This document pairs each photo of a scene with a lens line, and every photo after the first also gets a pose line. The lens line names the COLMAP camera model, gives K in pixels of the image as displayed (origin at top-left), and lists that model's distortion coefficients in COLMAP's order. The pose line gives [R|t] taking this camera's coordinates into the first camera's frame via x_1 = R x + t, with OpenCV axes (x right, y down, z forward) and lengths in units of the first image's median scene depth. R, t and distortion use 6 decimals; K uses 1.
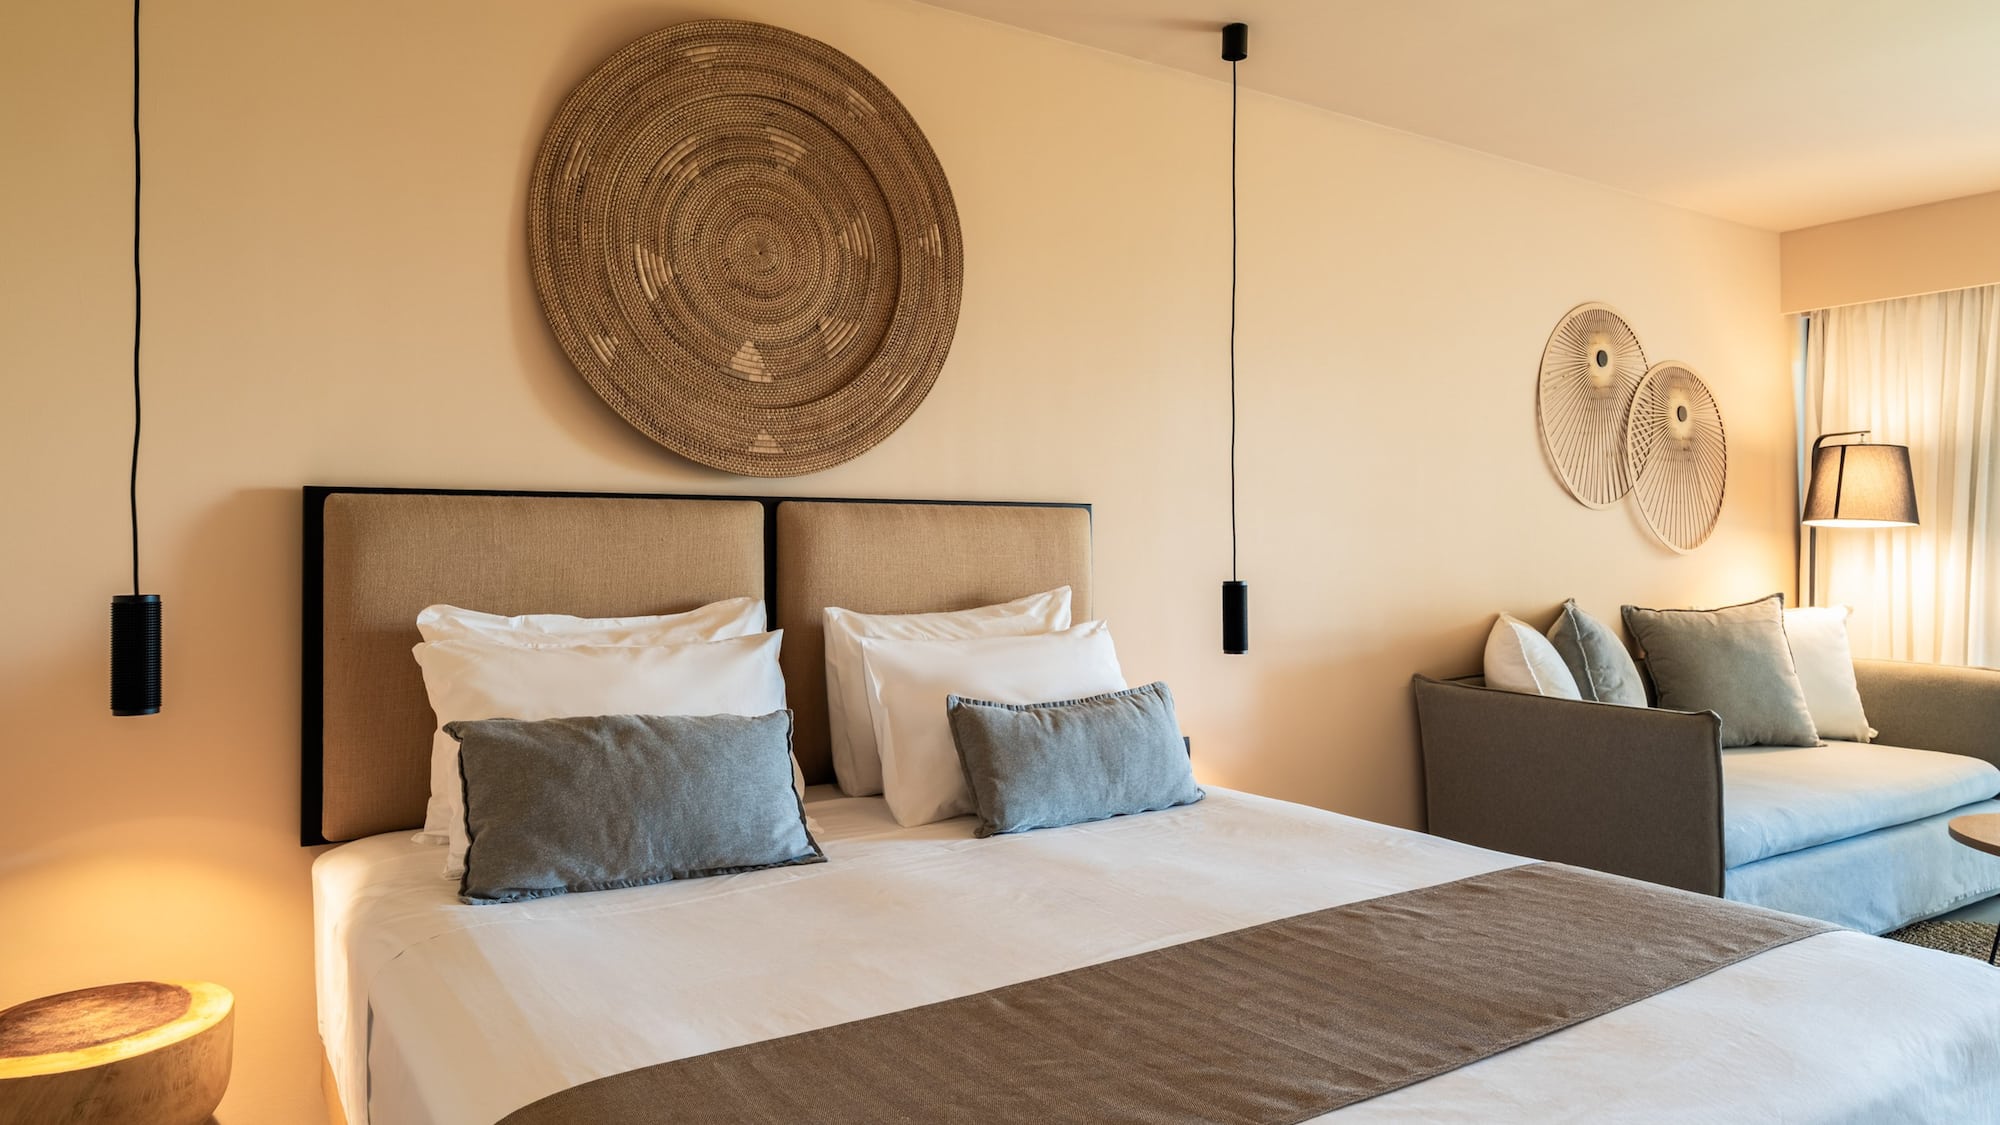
lens RADIAL K [[1193.7, 0, 999.0], [0, 1193.7, 539.9], [0, 0, 1]] dist [-0.000092, 0.000295]
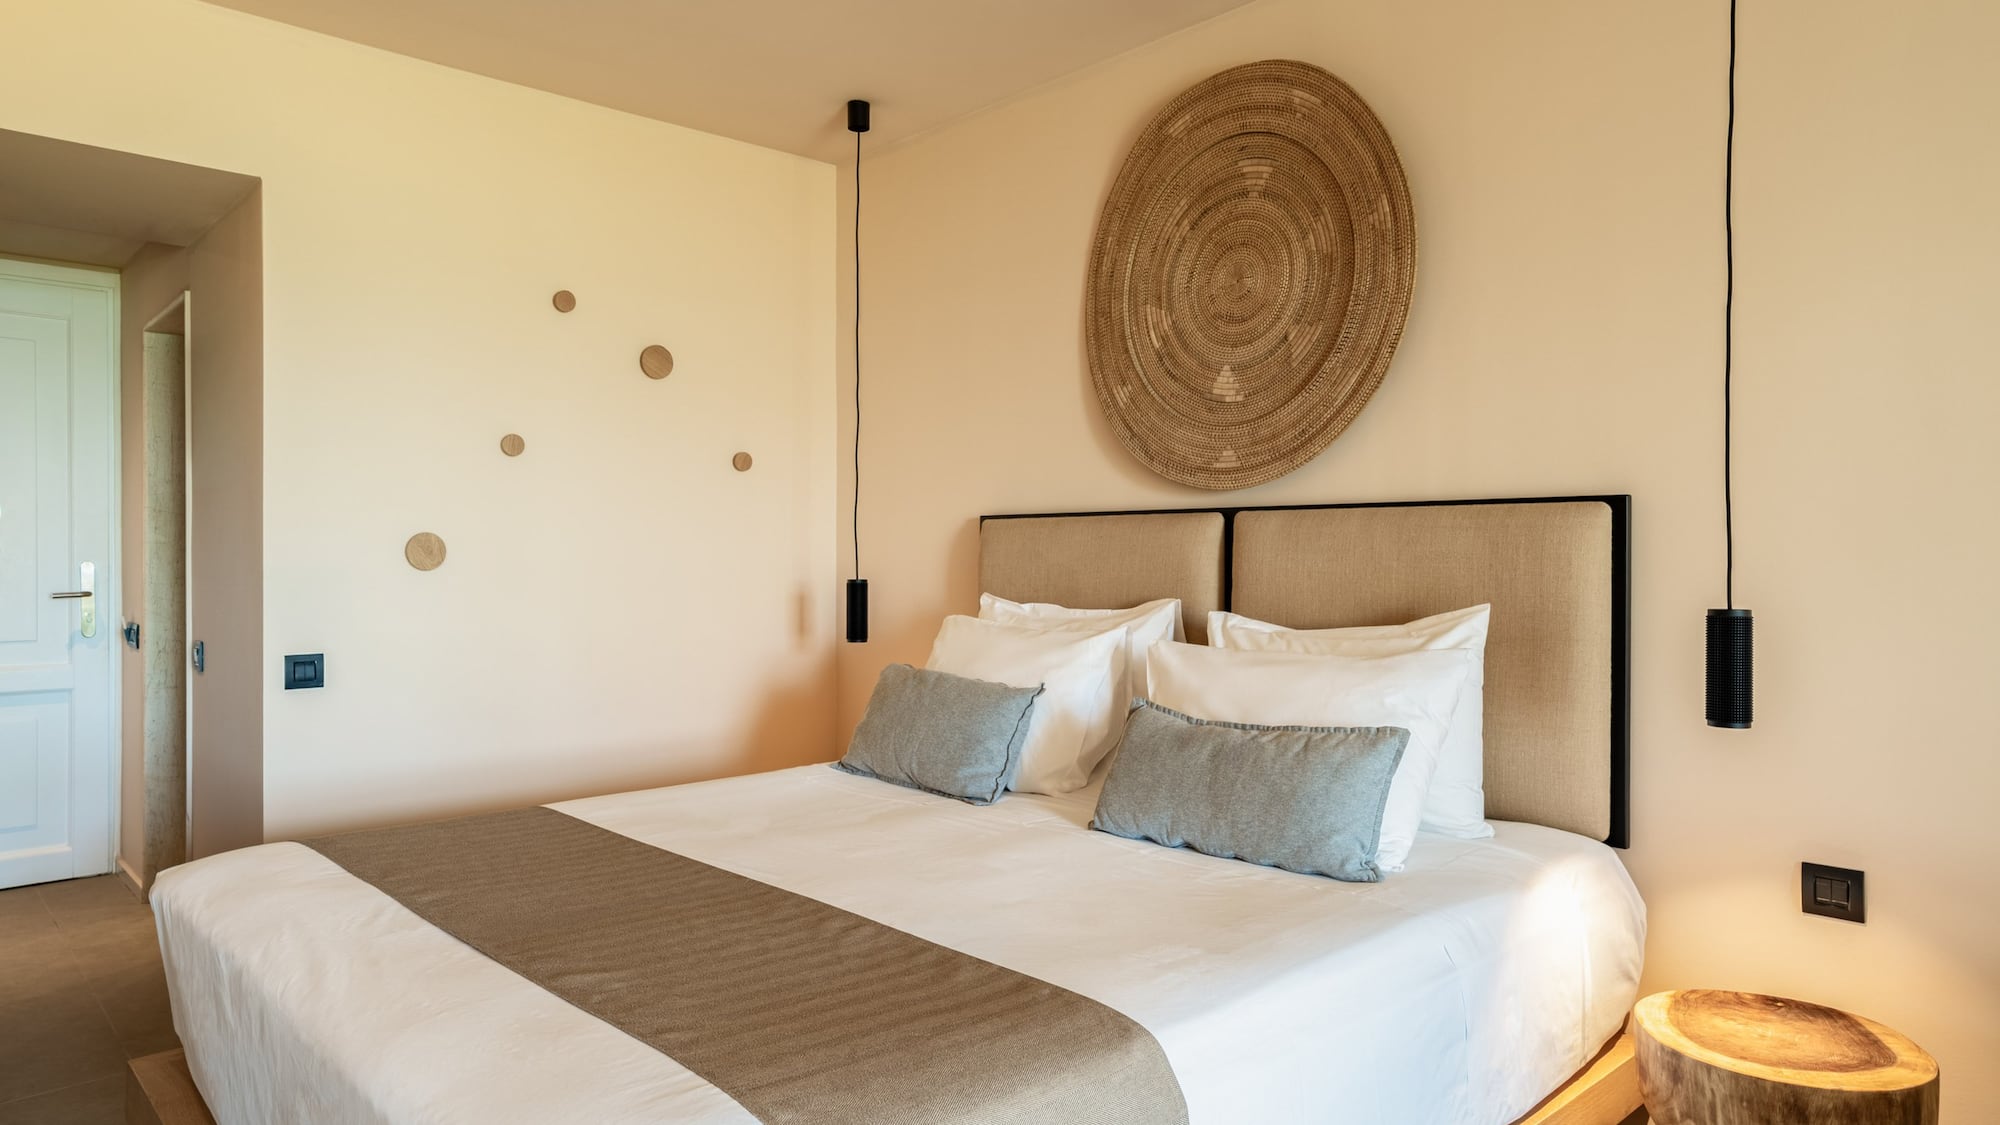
lens RADIAL K [[1153.2, 0, 1000.0], [0, 1153.2, 562.5], [0, 0, 1]] dist [0.000860, 0.000076]
pose [[0.241040, 0.004635, -0.970504, 0.755781], [-0.003439, 0.999986, 0.003922, 0.009435], [0.970509, 0.002392, 0.241053, 0.542200]]
